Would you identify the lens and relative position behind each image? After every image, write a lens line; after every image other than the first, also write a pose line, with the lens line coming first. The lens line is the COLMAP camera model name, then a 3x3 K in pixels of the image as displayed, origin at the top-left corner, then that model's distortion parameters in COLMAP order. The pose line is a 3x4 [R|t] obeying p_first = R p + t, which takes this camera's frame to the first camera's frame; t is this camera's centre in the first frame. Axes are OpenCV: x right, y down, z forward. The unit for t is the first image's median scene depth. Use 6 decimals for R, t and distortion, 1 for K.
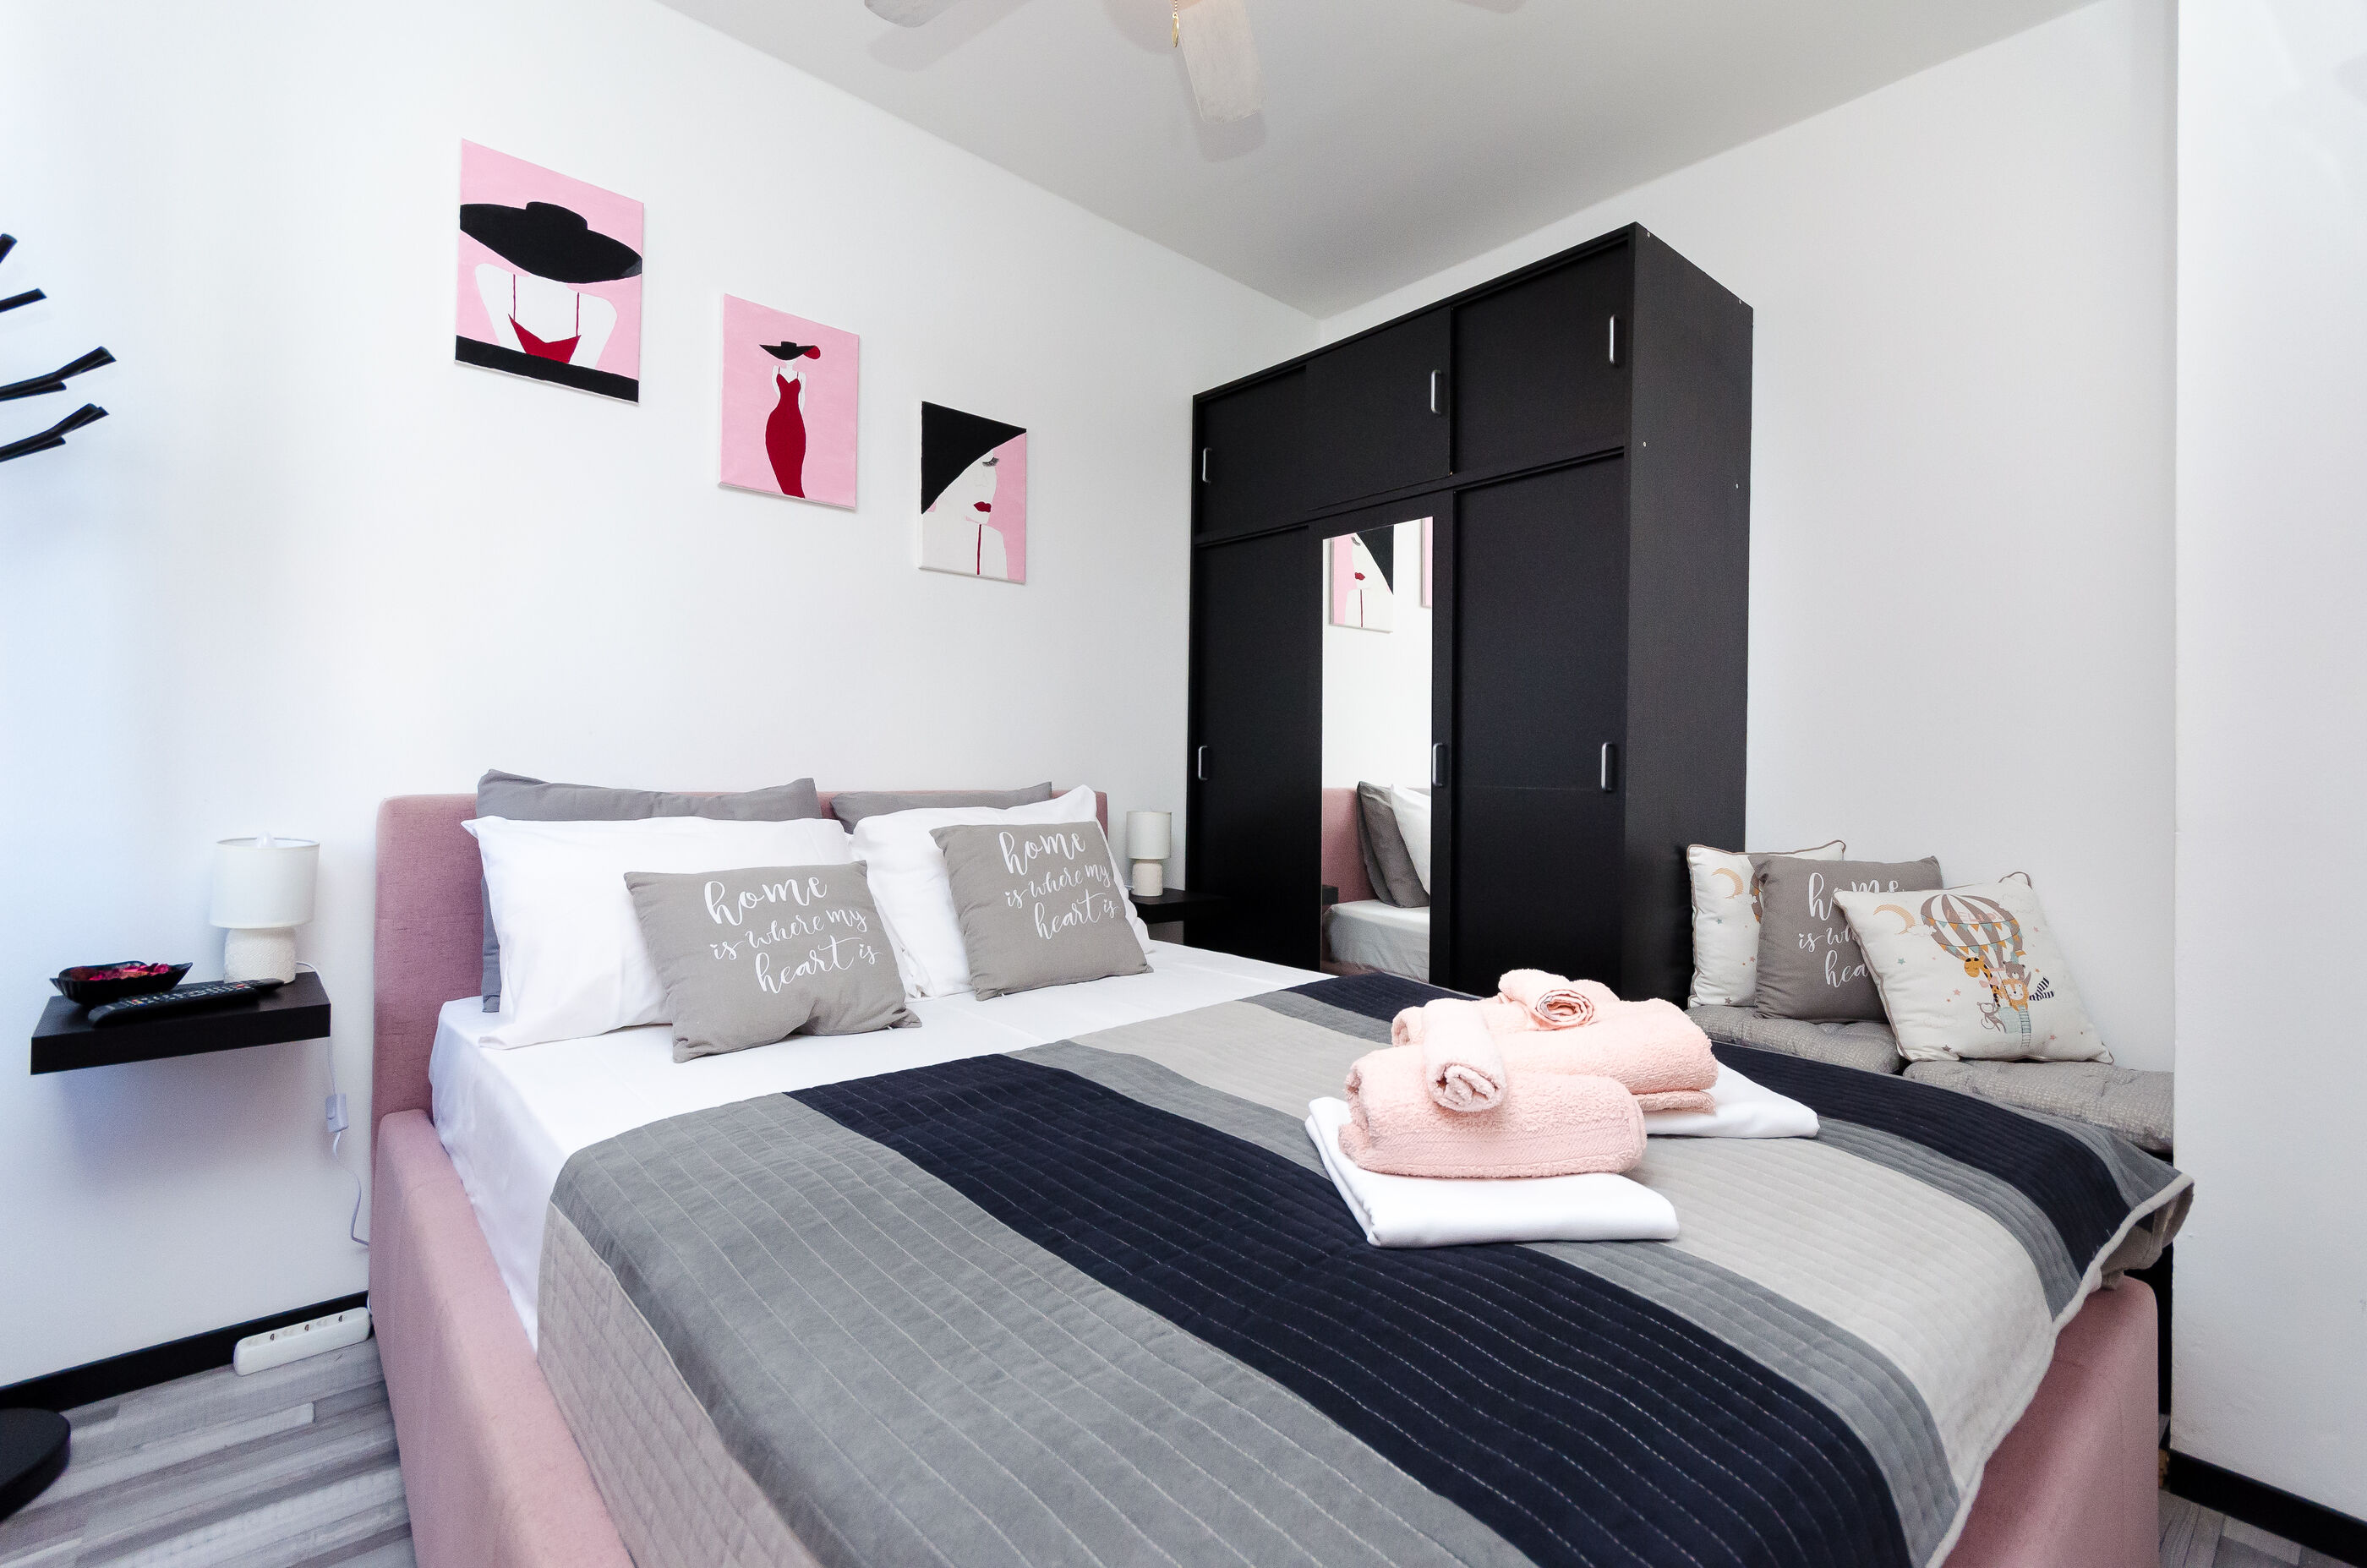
lens RADIAL K [[1044.1, 0, 1201.5], [0, 1044.1, 761.8], [0, 0, 1]] dist [0.001722, 0.002383]
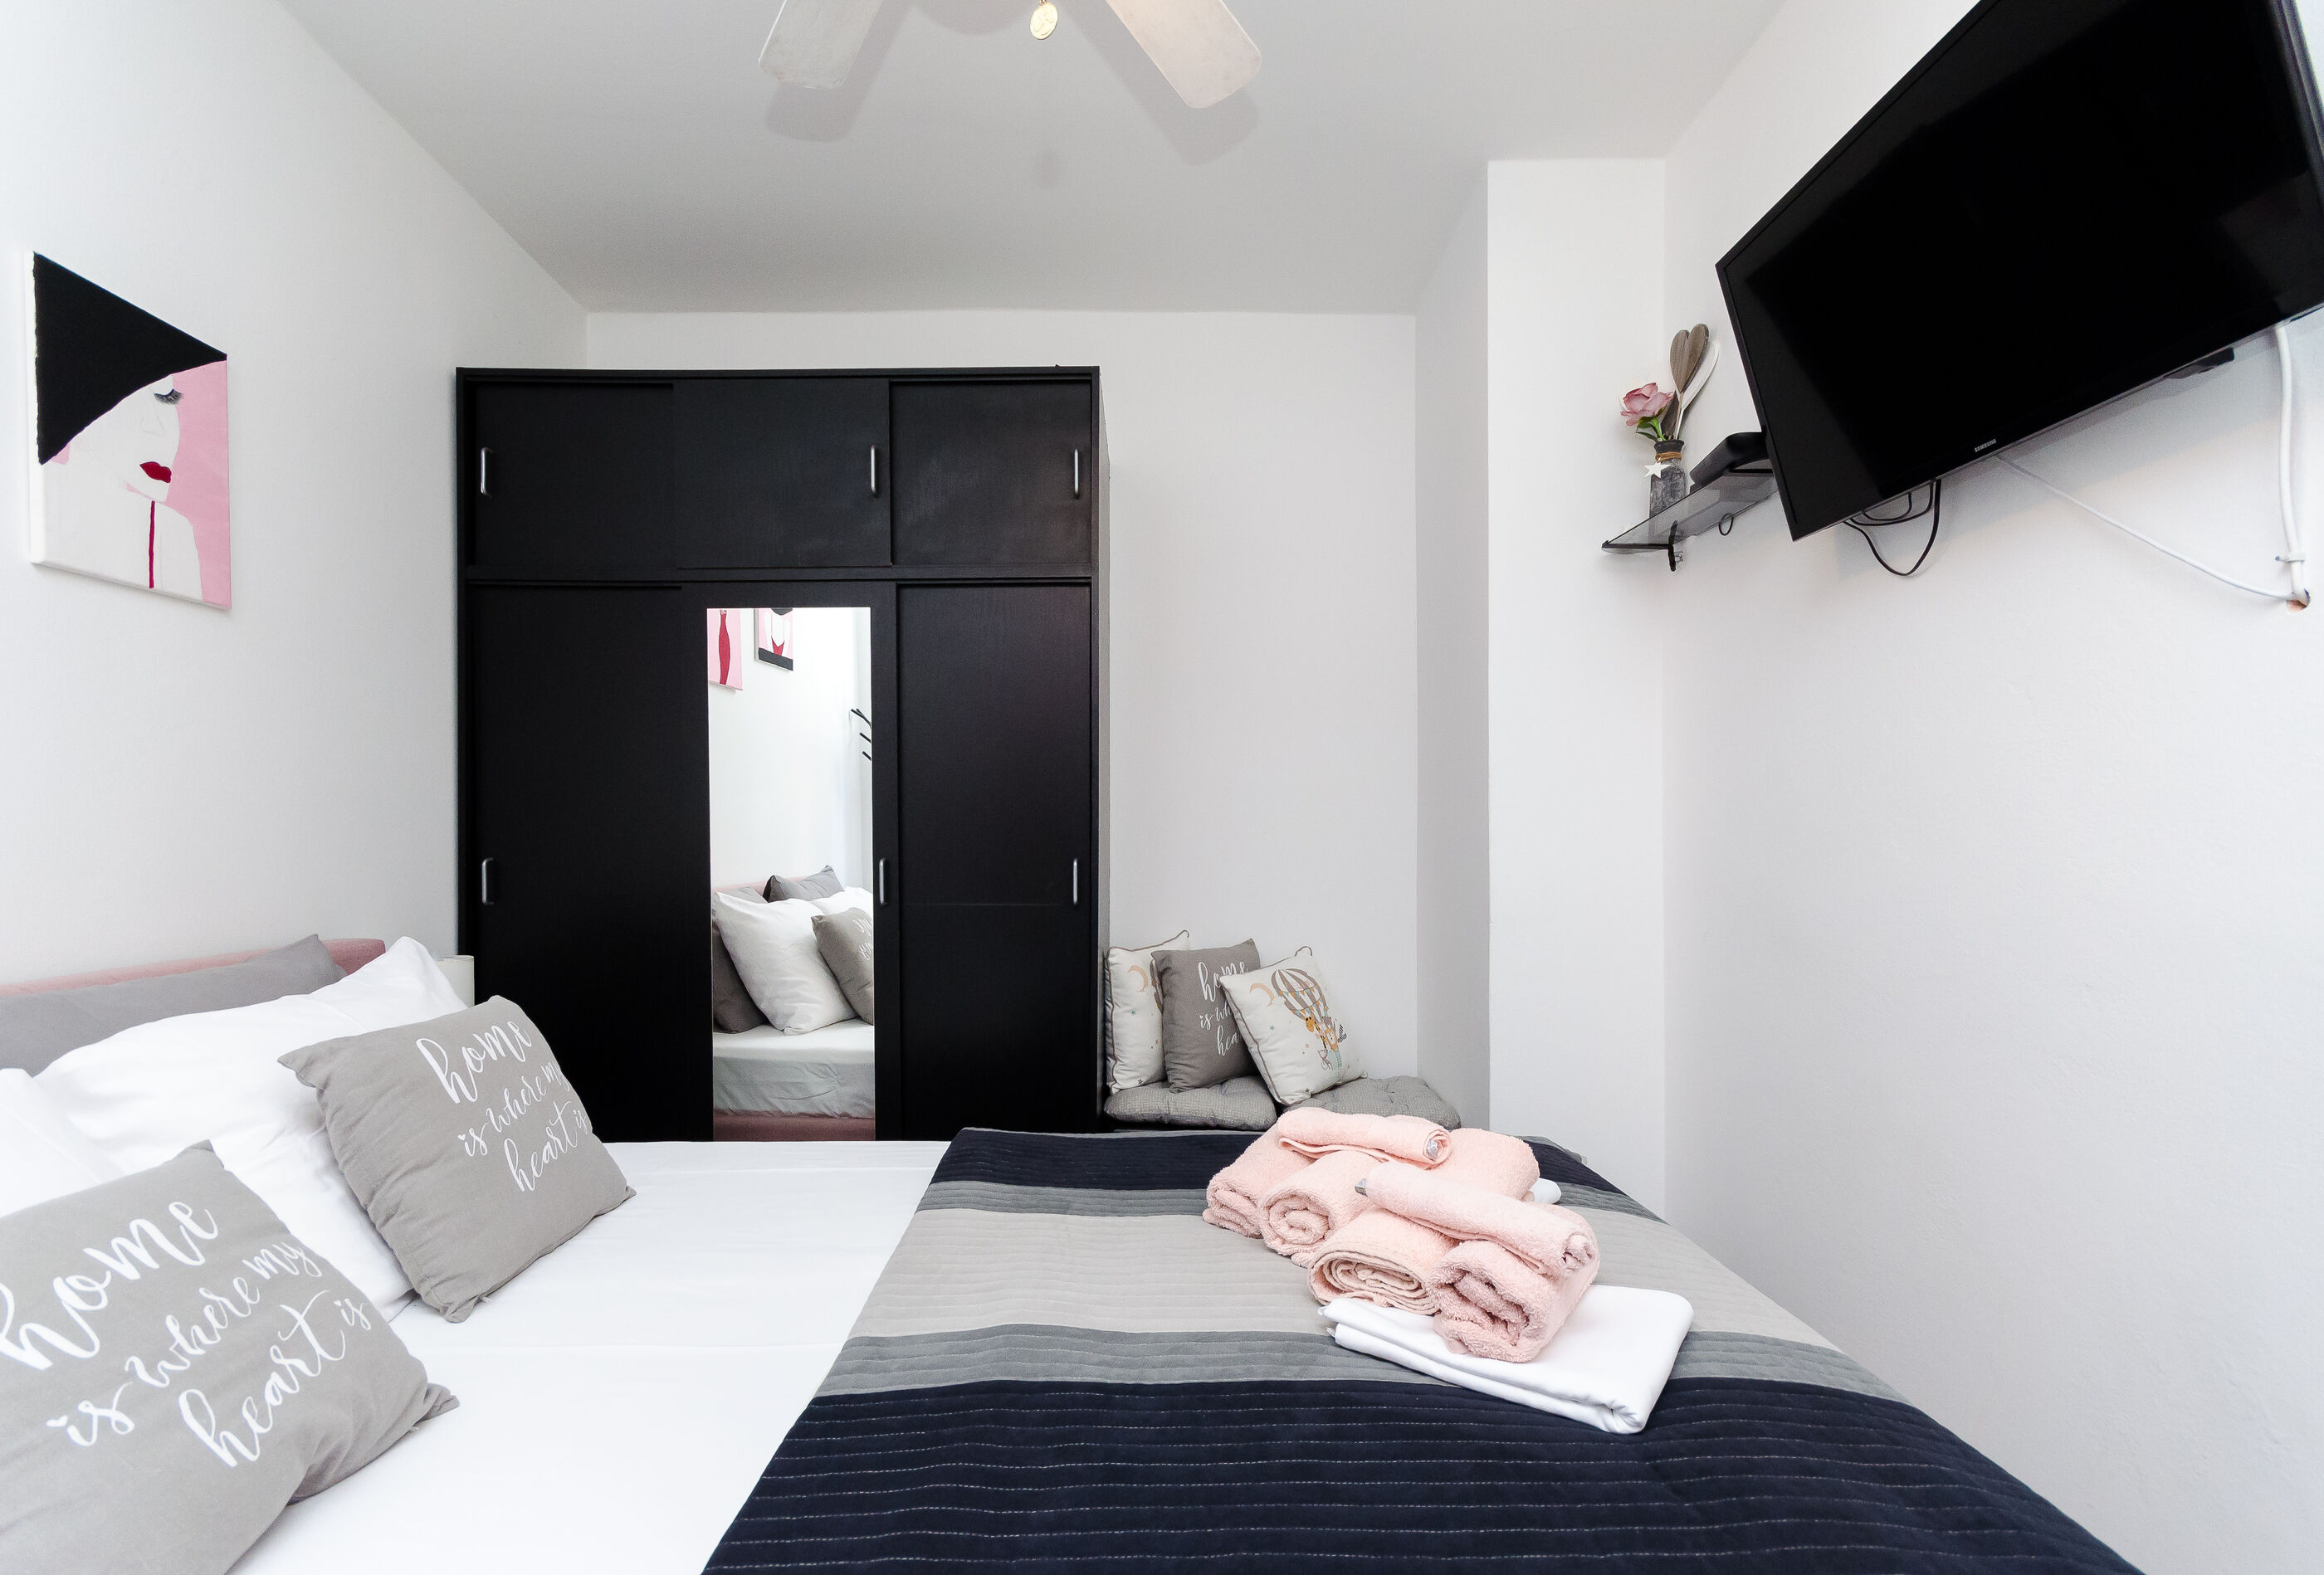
lens RADIAL K [[1060.6, 0, 1111.4], [0, 1060.6, 837.5], [0, 0, 1]] dist [0.009940, -0.000327]
pose [[0.673396, -0.021150, 0.738979, -0.374919], [0.009439, 0.999755, 0.020012, -0.061190], [-0.739222, -0.006501, 0.673431, 0.264576]]
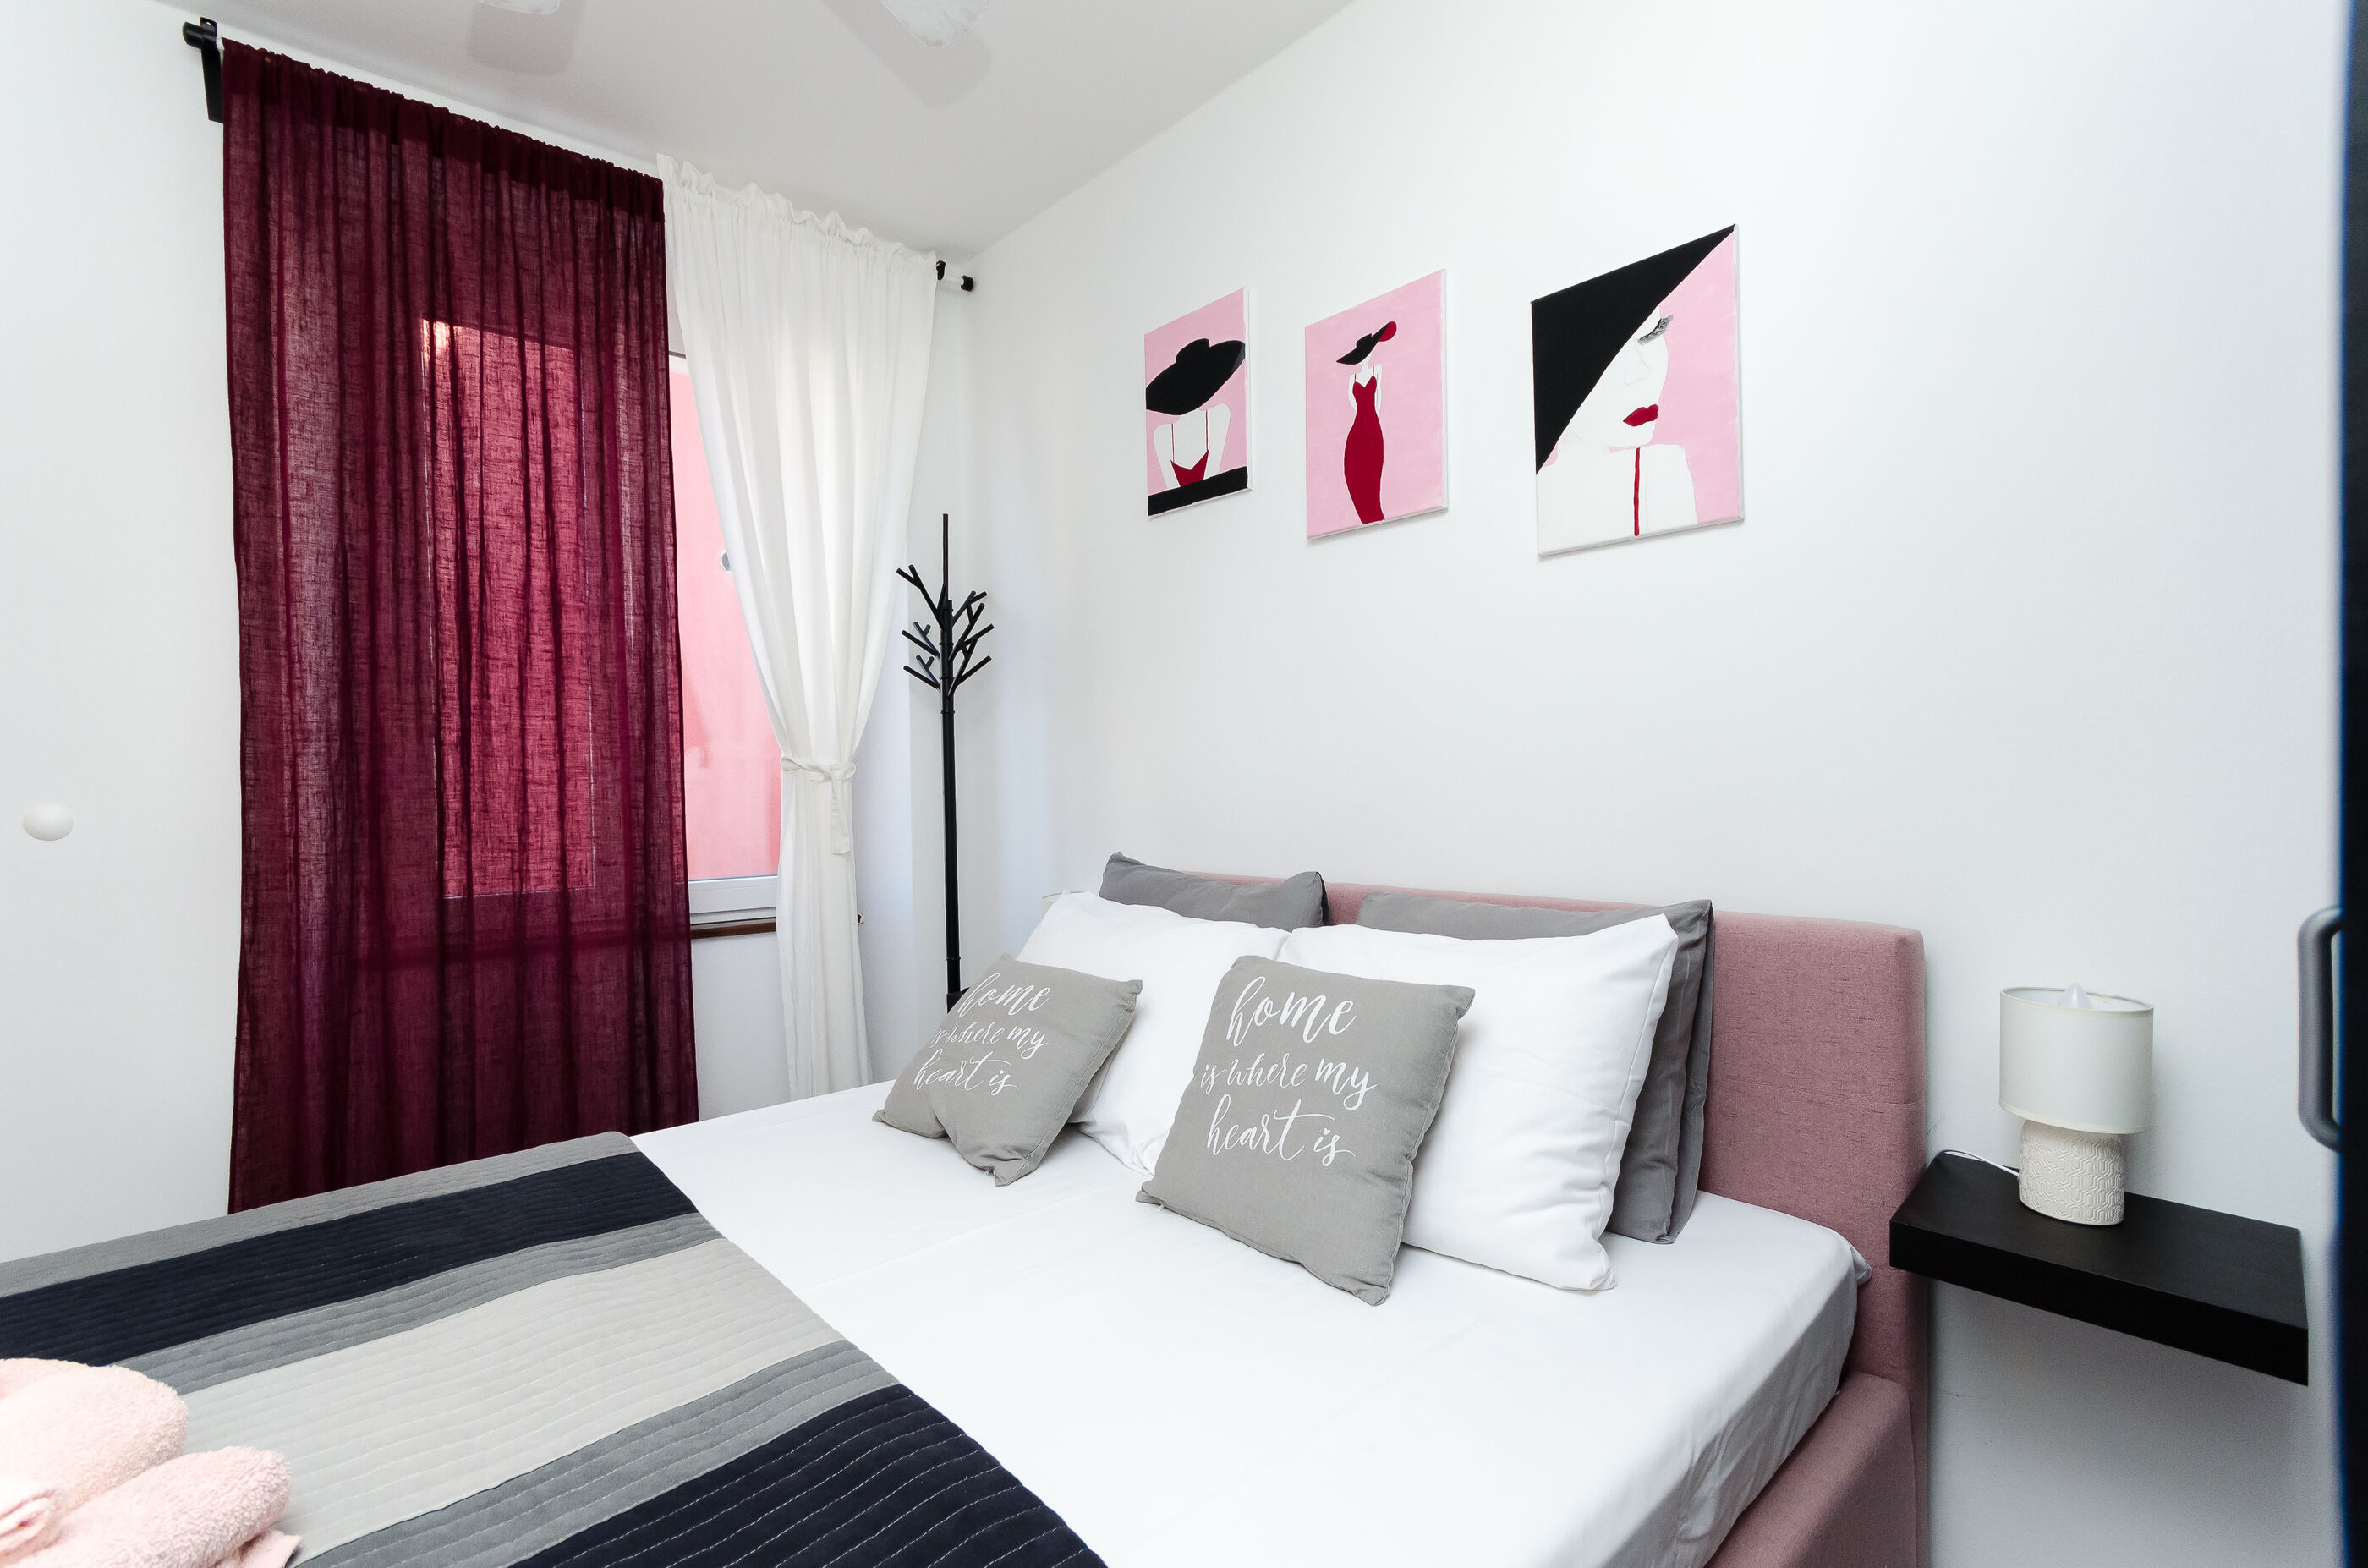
lens RADIAL K [[1044.6, 0, 1180.7], [0, 1044.6, 792.3], [0, 0, 1]] dist [0.001722, 0.002383]
pose [[0.007521, -0.012423, -0.999895, 0.464788], [0.015145, 0.999810, -0.012308, -0.040655], [0.999857, -0.015051, 0.007708, 0.933687]]
